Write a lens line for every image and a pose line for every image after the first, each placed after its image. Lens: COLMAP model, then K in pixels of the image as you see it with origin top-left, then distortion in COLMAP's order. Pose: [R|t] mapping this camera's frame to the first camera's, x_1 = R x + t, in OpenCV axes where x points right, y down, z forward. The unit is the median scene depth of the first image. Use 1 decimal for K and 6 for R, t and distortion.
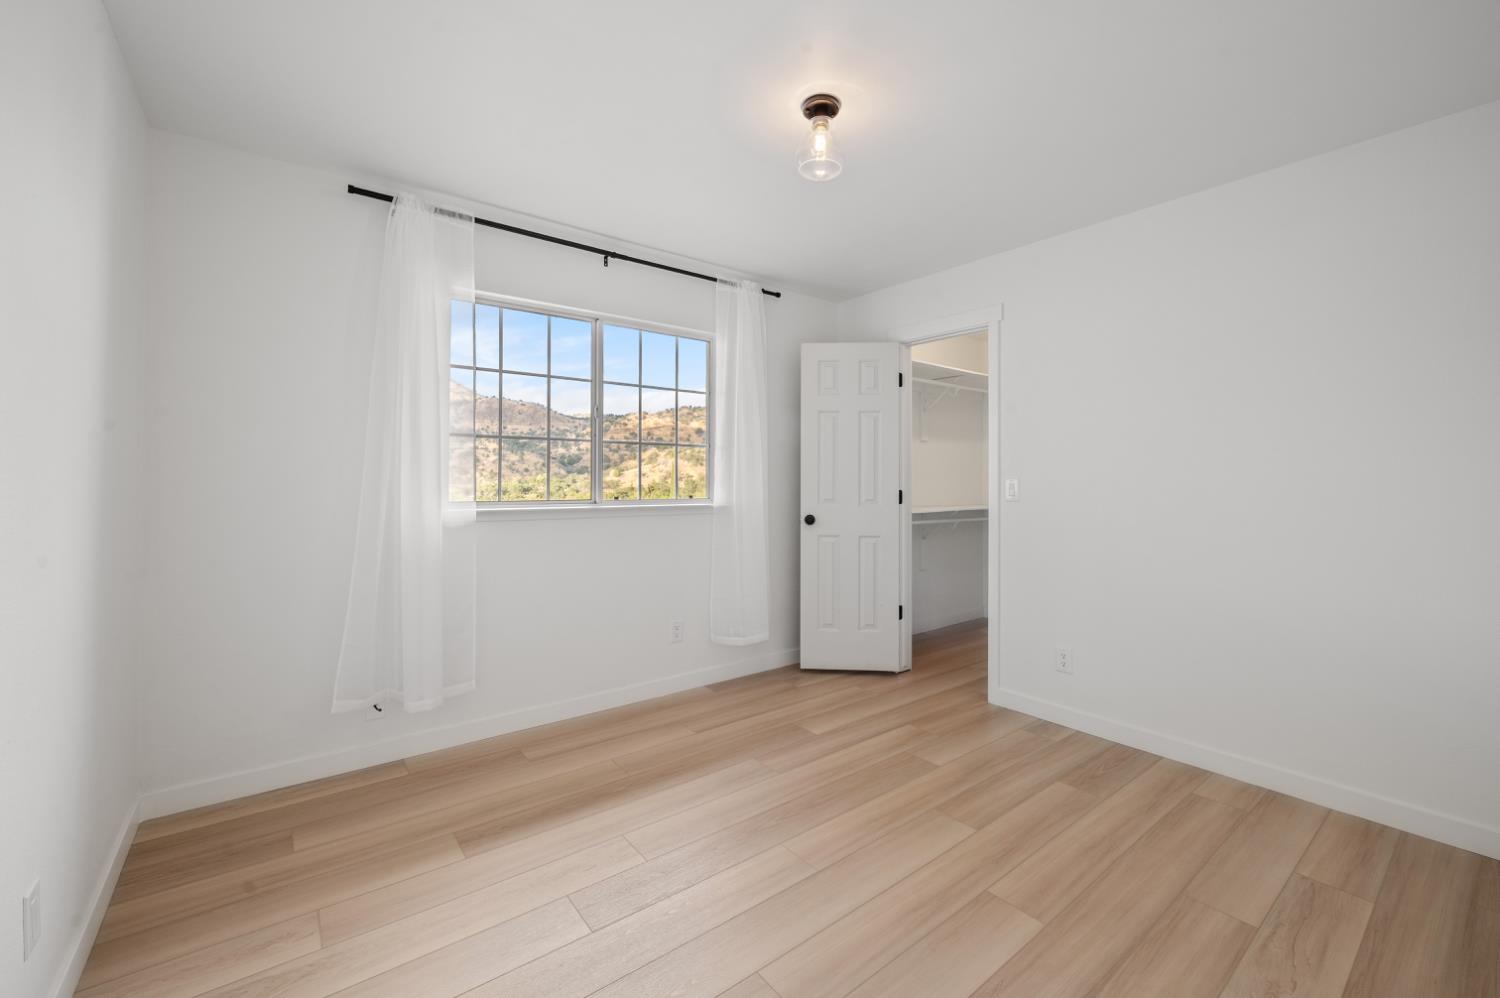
lens RADIAL K [[607.9, 0, 750.0], [0, 607.9, 499.0], [0, 0, 1]] dist [0.000073, -0.000574]
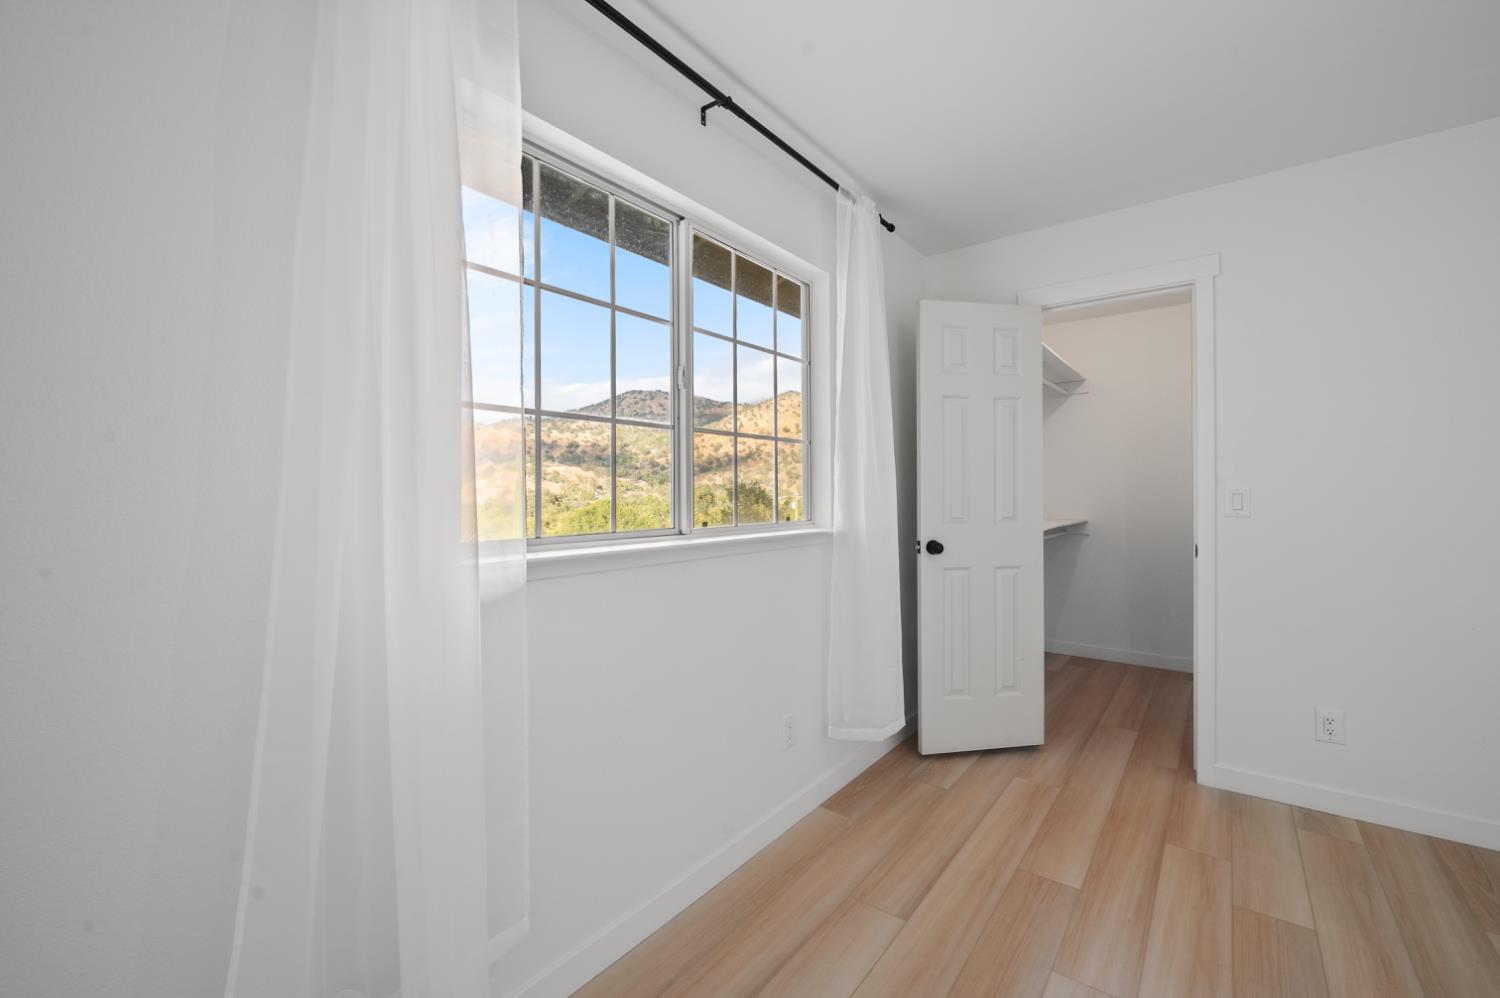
lens RADIAL K [[609.2, 0, 755.3], [0, 609.2, 514.0], [0, 0, 1]] dist [-0.004436, -0.000198]
pose [[0.969430, -0.018163, 0.244695, -0.307067], [0.017799, 0.999835, 0.003699, -0.012297], [-0.244722, 0.000770, 0.969593, 0.387020]]
